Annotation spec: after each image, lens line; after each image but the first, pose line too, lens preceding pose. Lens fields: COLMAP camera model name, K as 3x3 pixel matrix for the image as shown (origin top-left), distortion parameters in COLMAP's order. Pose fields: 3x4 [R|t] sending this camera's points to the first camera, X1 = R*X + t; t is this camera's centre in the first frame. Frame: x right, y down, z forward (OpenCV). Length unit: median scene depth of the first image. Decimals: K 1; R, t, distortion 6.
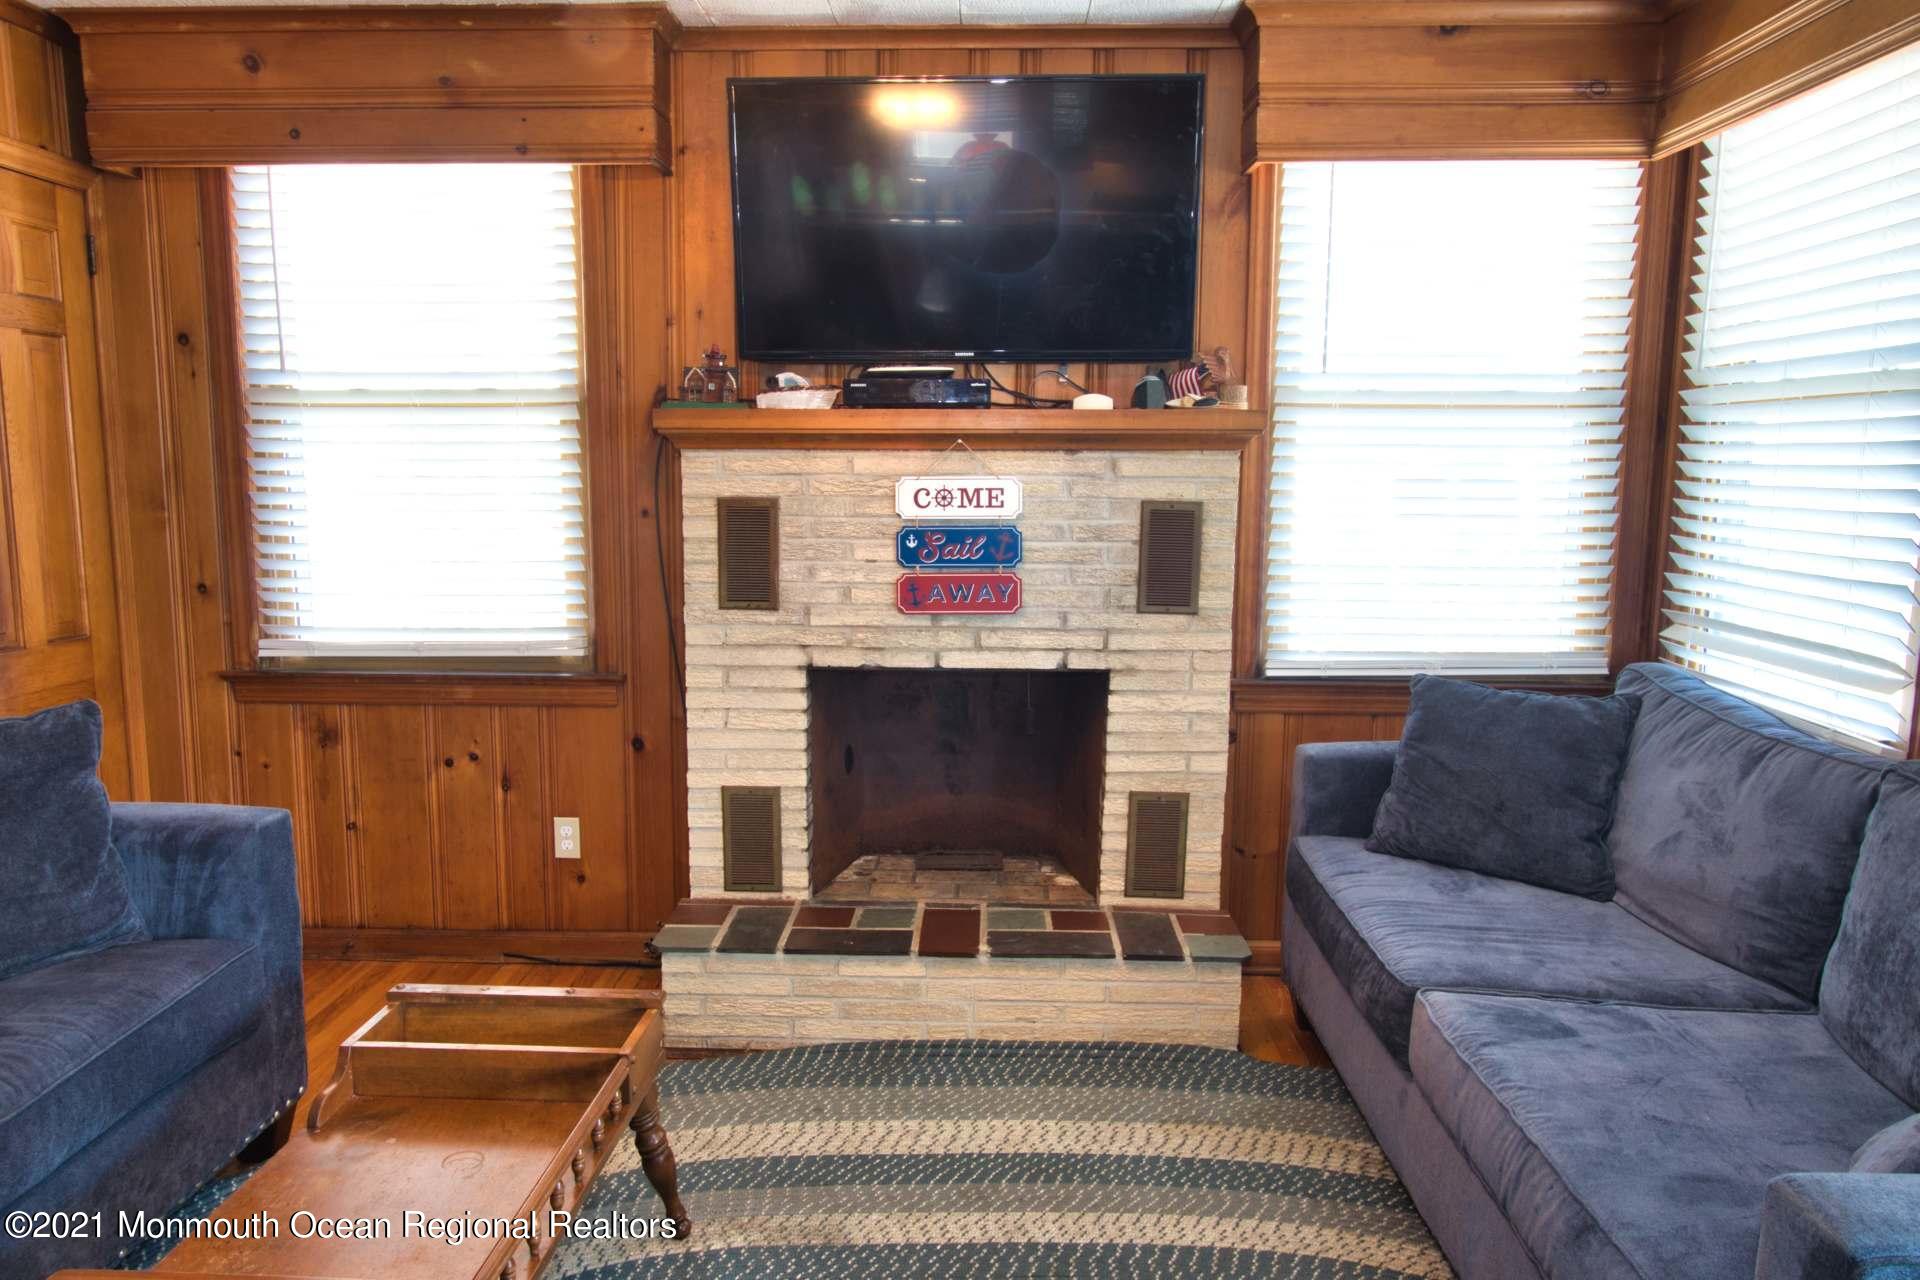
lens RADIAL K [[1326.9, 0, 960.0], [0, 1326.9, 640.0], [0, 0, 1]] dist [-0.002849, 0.005305]
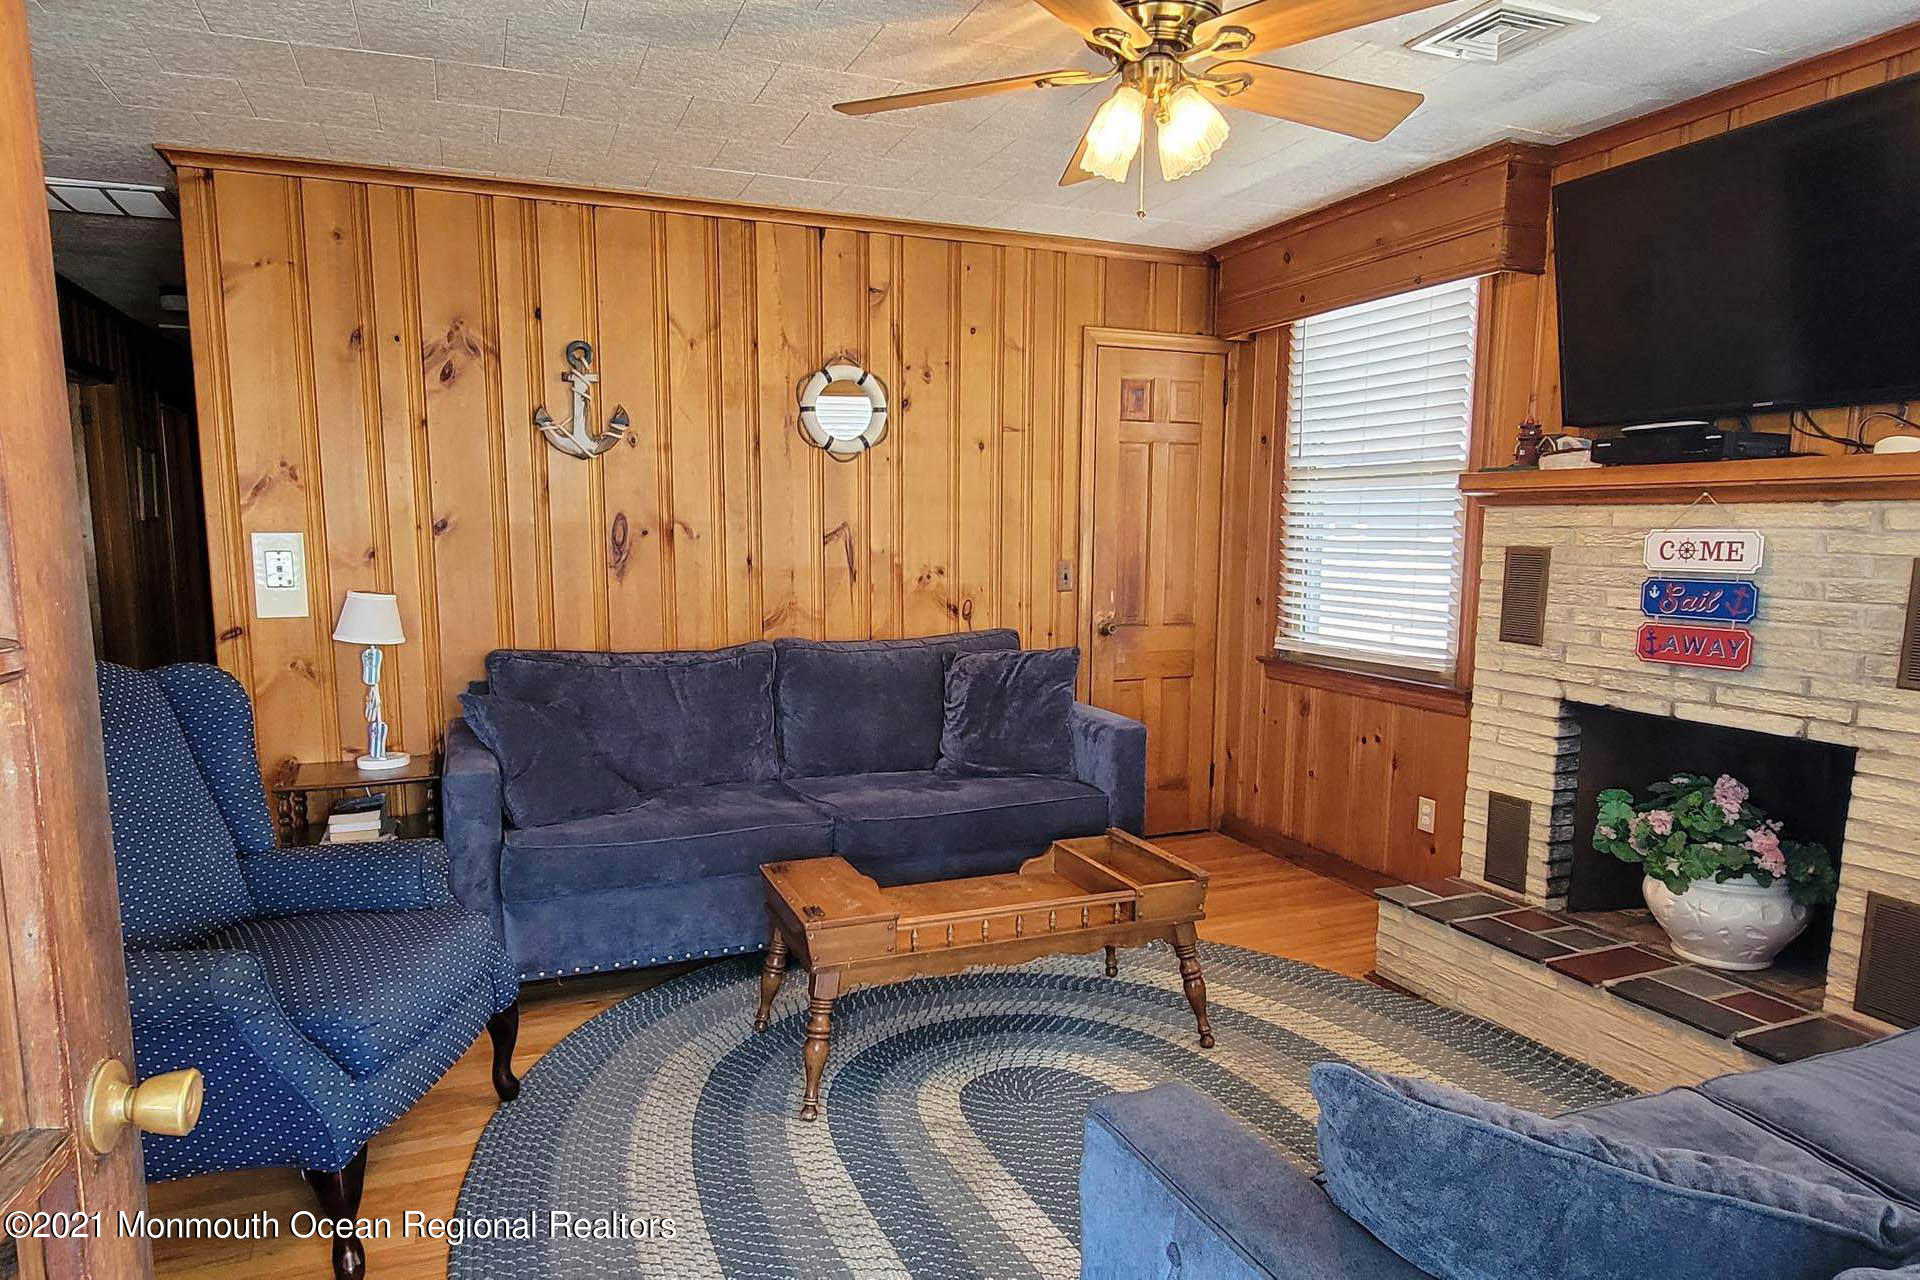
lens RADIAL K [[1162.2, 0, 953.5], [0, 1162.2, 664.7], [0, 0, 1]] dist [0.000377, -0.000405]
pose [[0.417927, 0.108401, -0.901990, 0.554255], [-0.121647, 0.990592, 0.062685, -0.008006], [0.900299, 0.083527, 0.427182, 0.121570]]
